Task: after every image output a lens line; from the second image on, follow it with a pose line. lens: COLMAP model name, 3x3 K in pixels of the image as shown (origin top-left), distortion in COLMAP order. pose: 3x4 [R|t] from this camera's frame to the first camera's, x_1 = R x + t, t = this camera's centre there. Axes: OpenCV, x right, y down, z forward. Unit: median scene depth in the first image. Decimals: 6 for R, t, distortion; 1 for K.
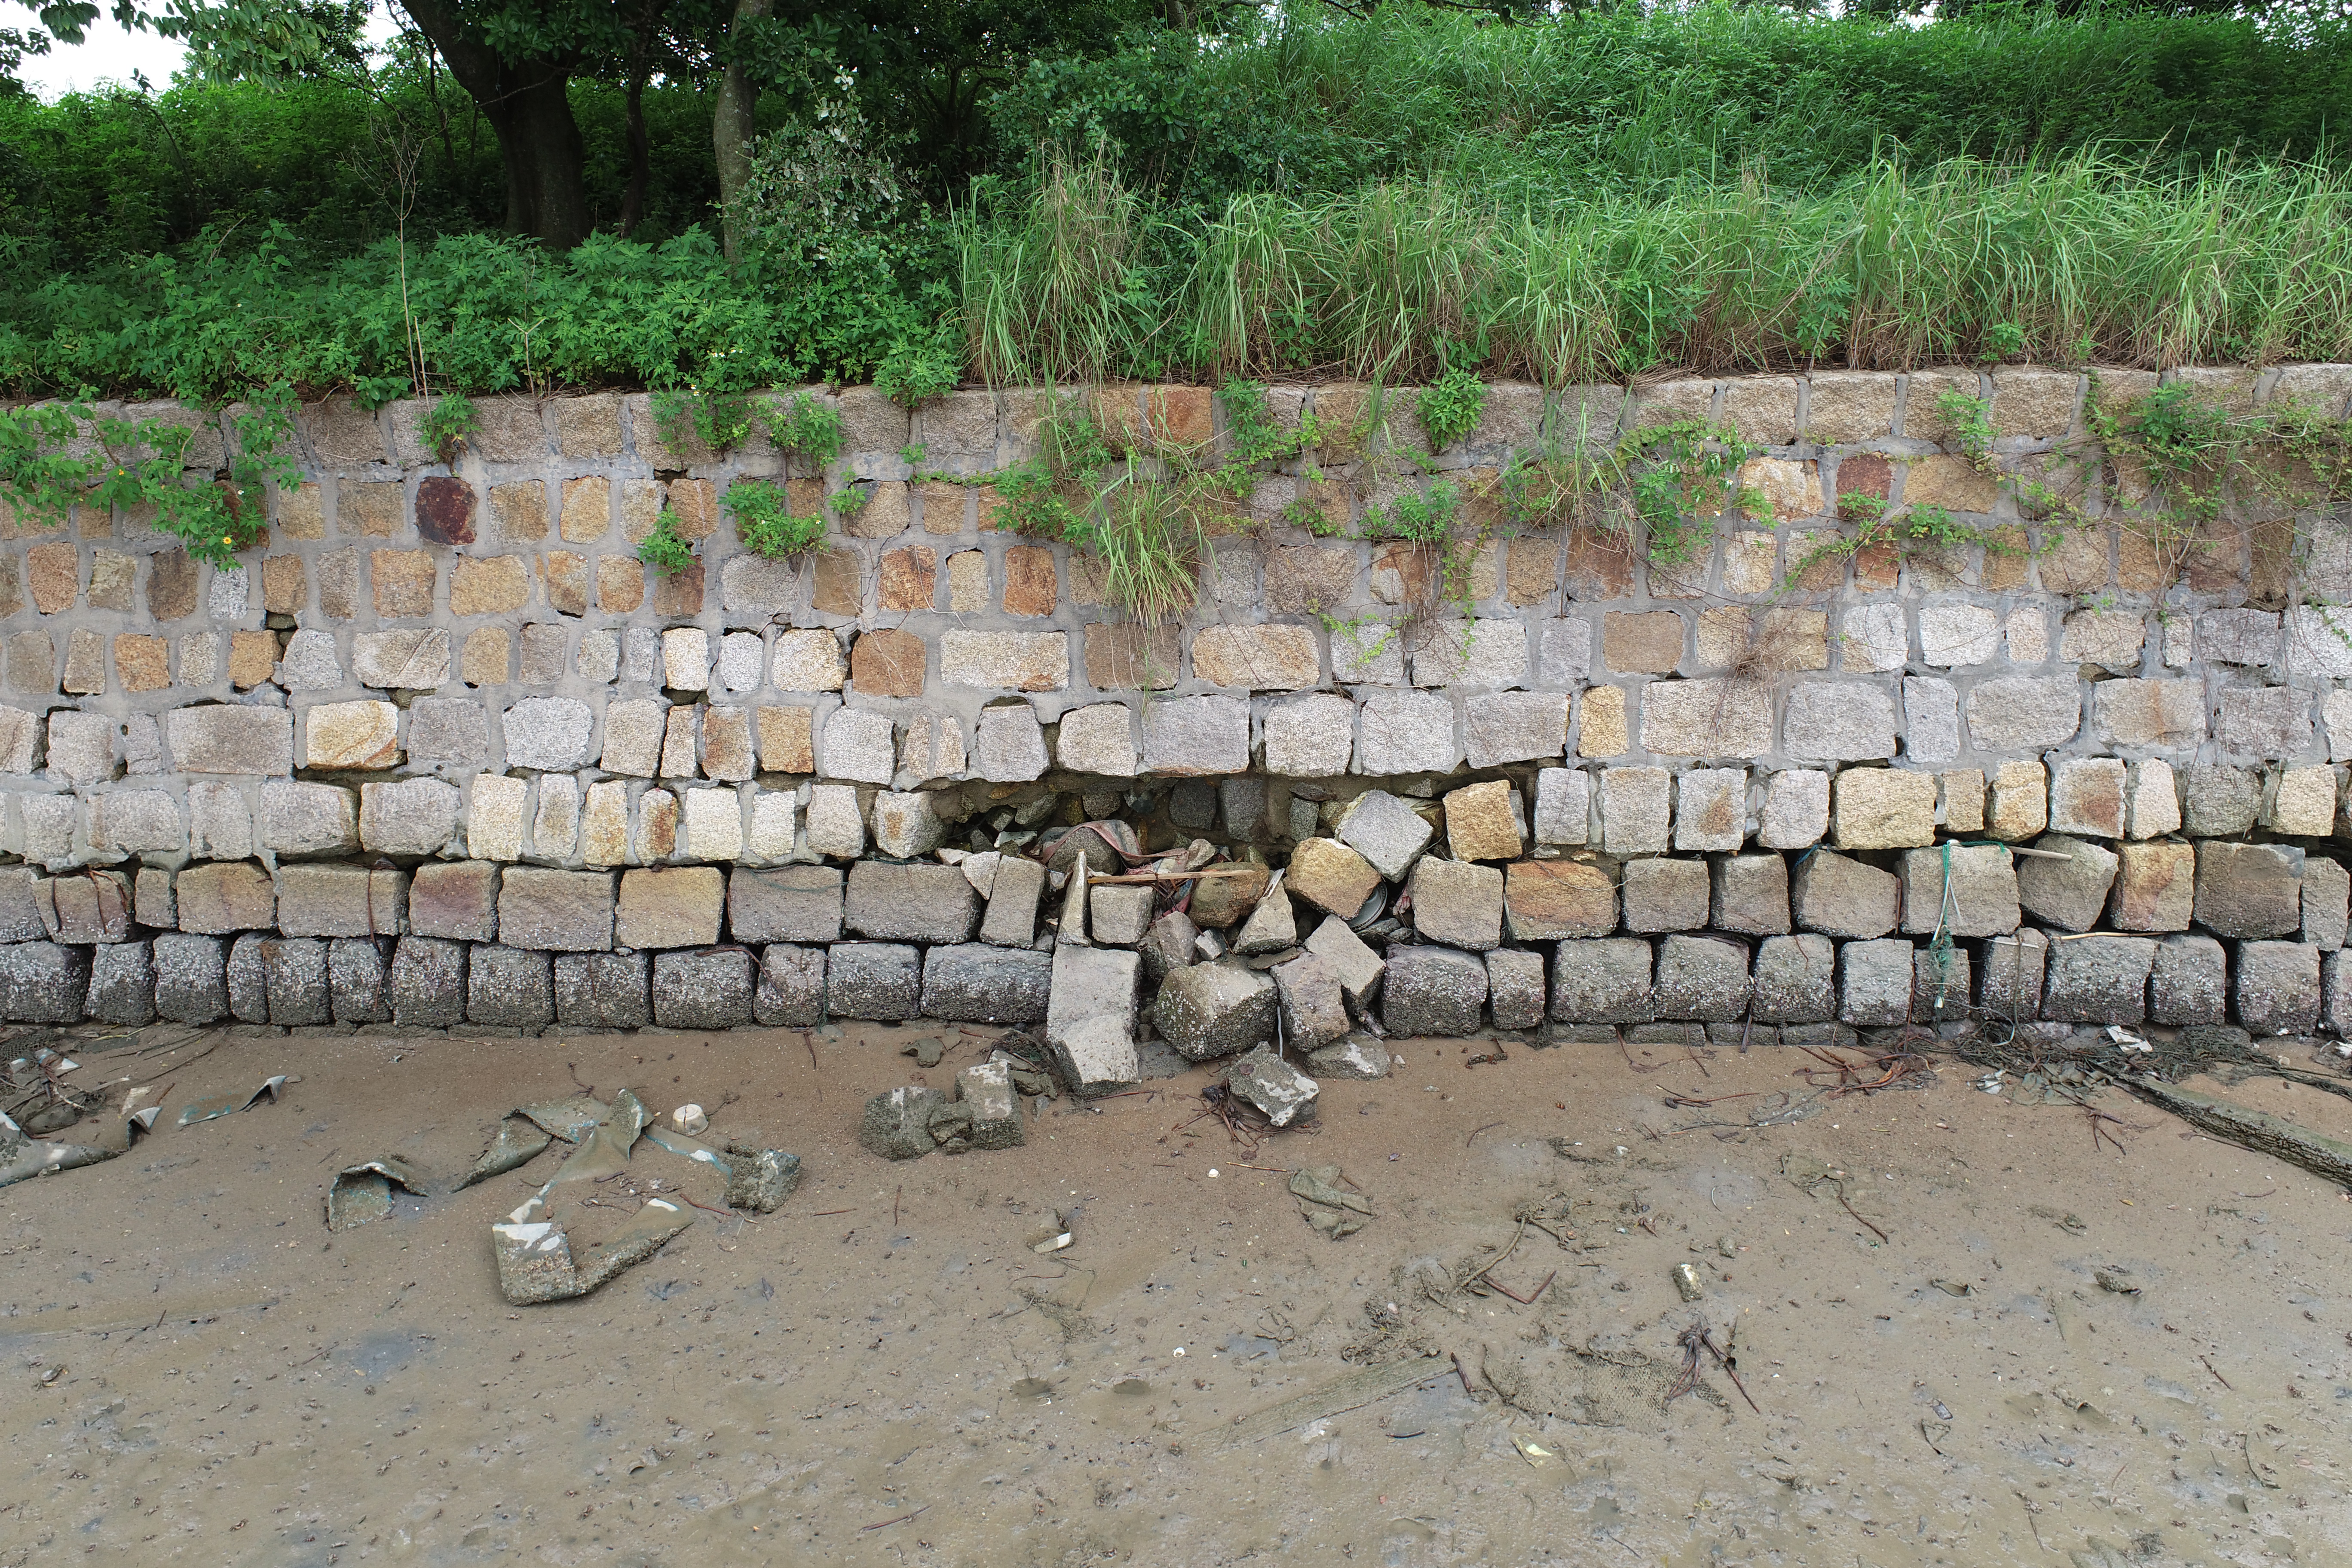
lens RADIAL K [[1592.4, 0, 1175.3], [0, 1592.4, 790.1], [0, 0, 1]] dist [-0.015559, 0.010117]
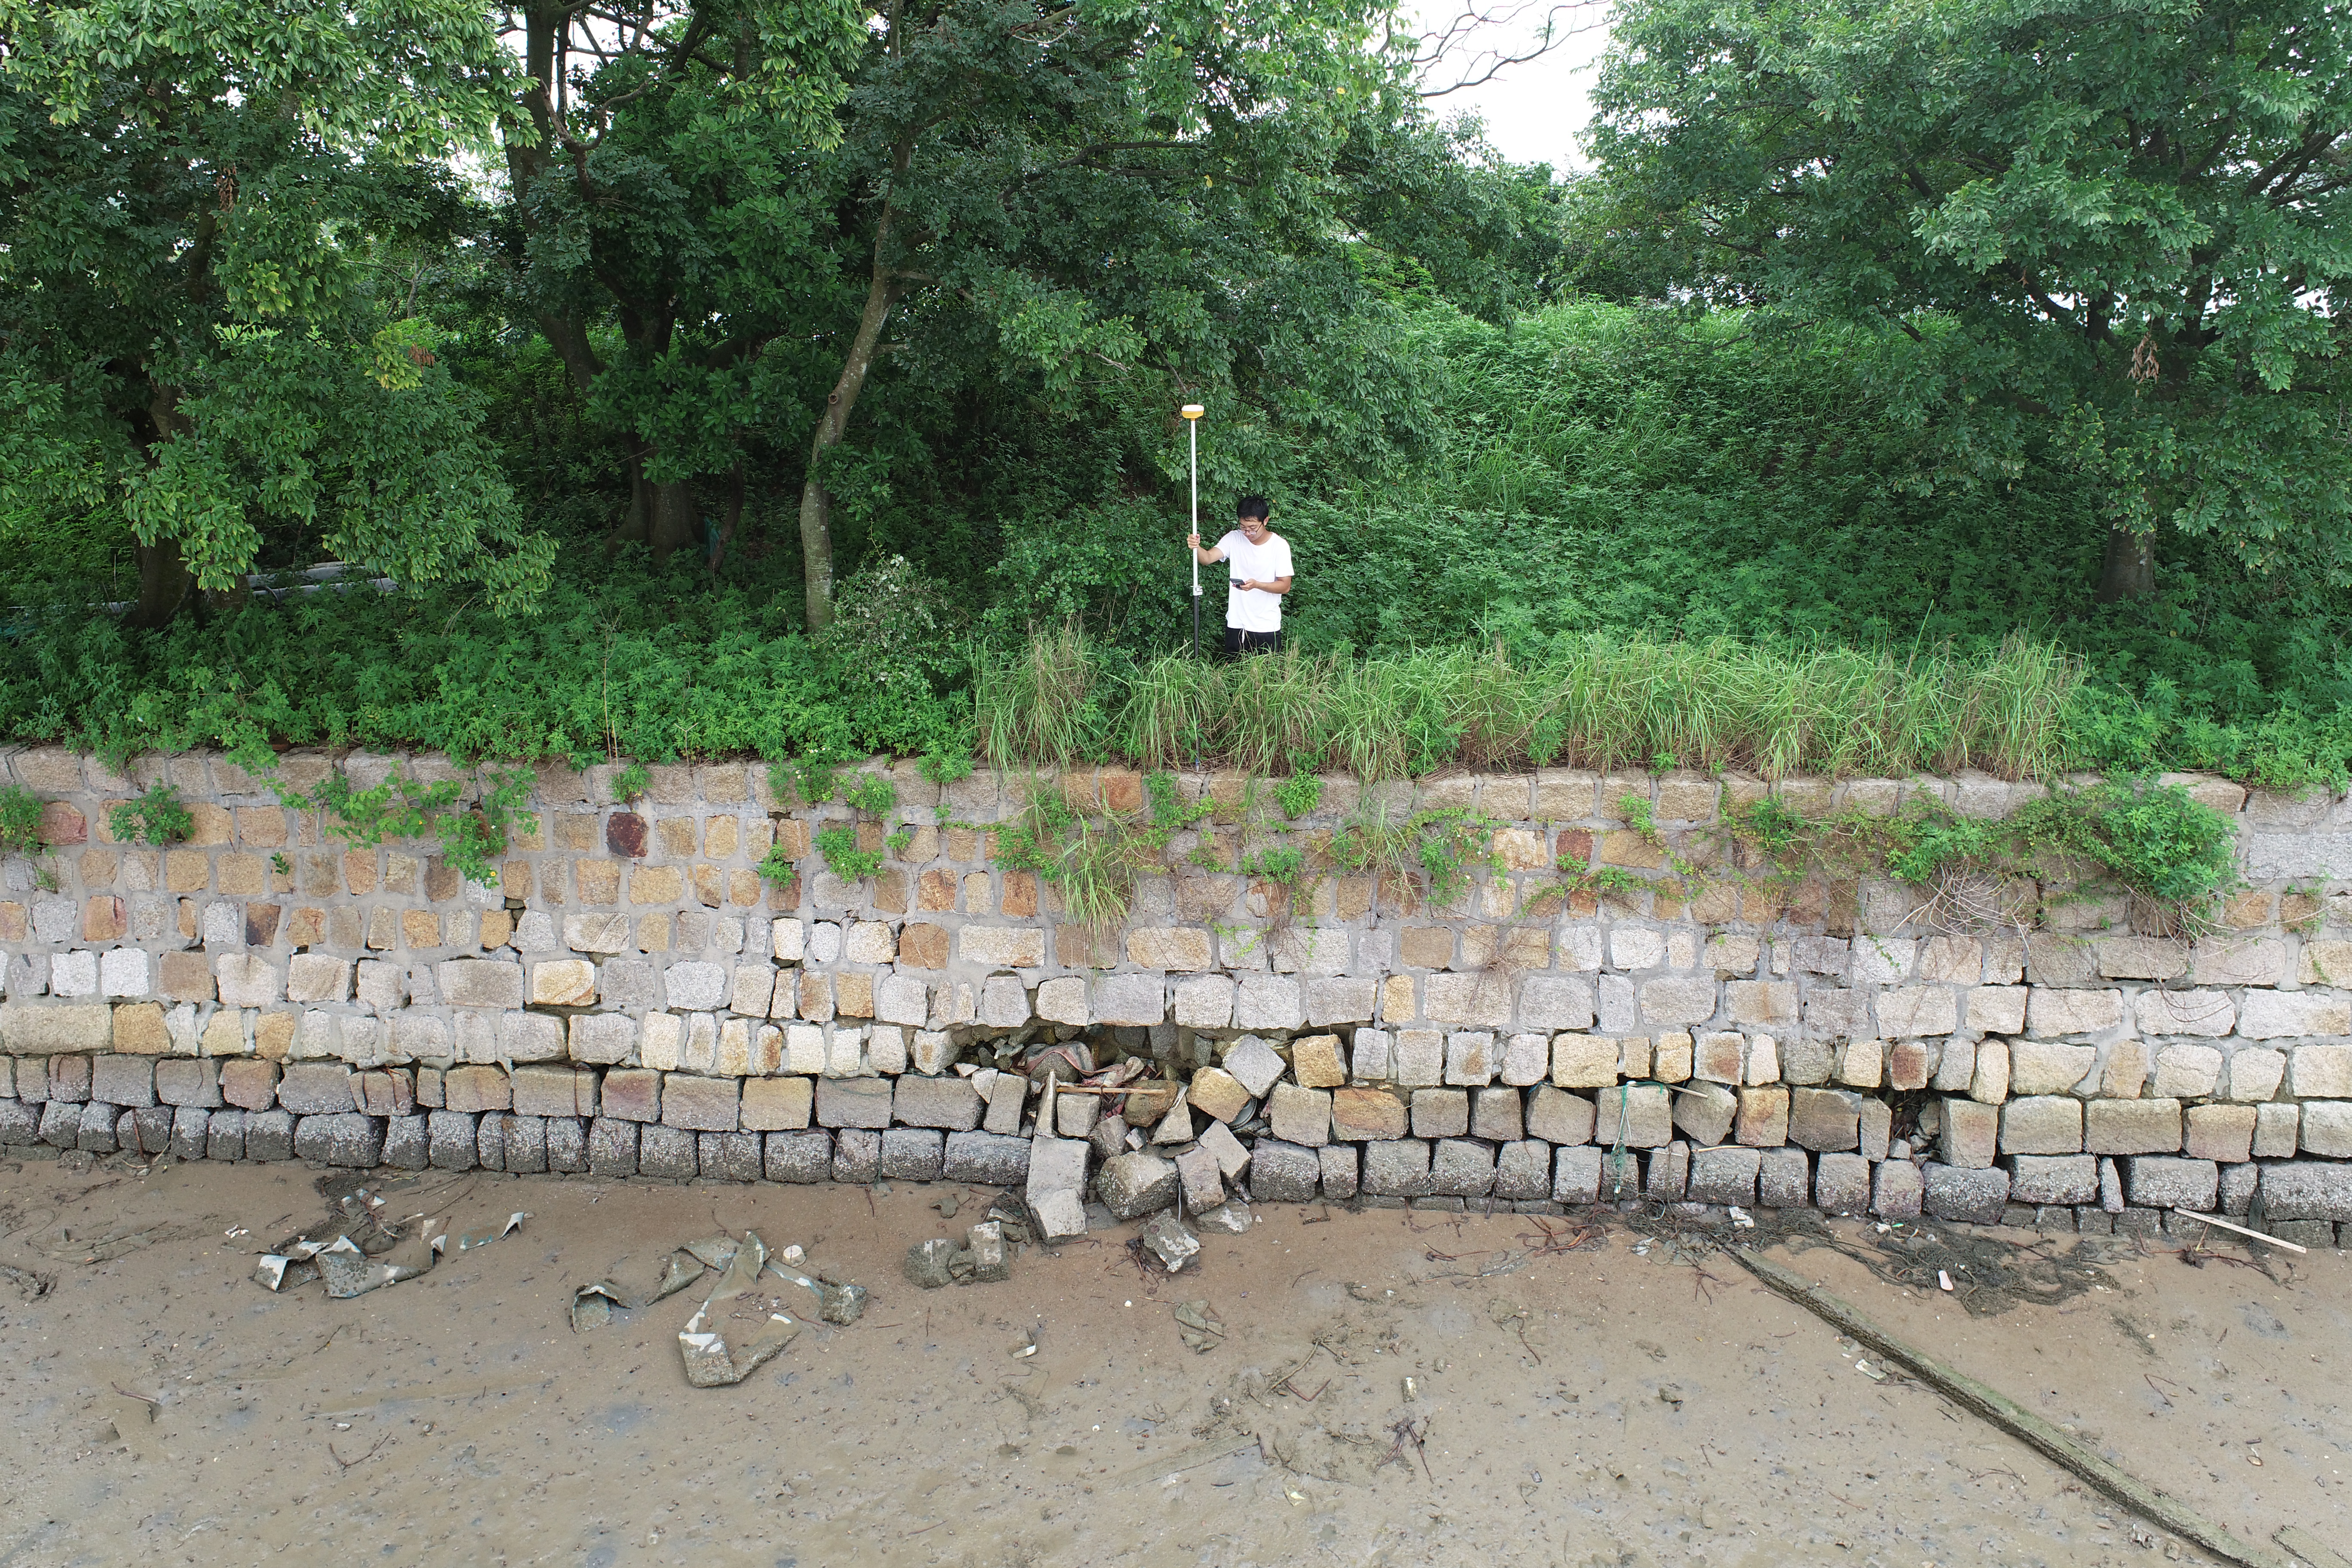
lens RADIAL K [[1592.4, 0, 1175.1], [0, 1592.4, 792.5], [0, 0, 1]] dist [-0.015559, 0.010117]
pose [[0.999799, 0.016234, -0.011741, 0.071937], [-0.015768, 0.999122, 0.038803, -0.291826], [0.012361, -0.038610, 0.999178, -0.494174]]
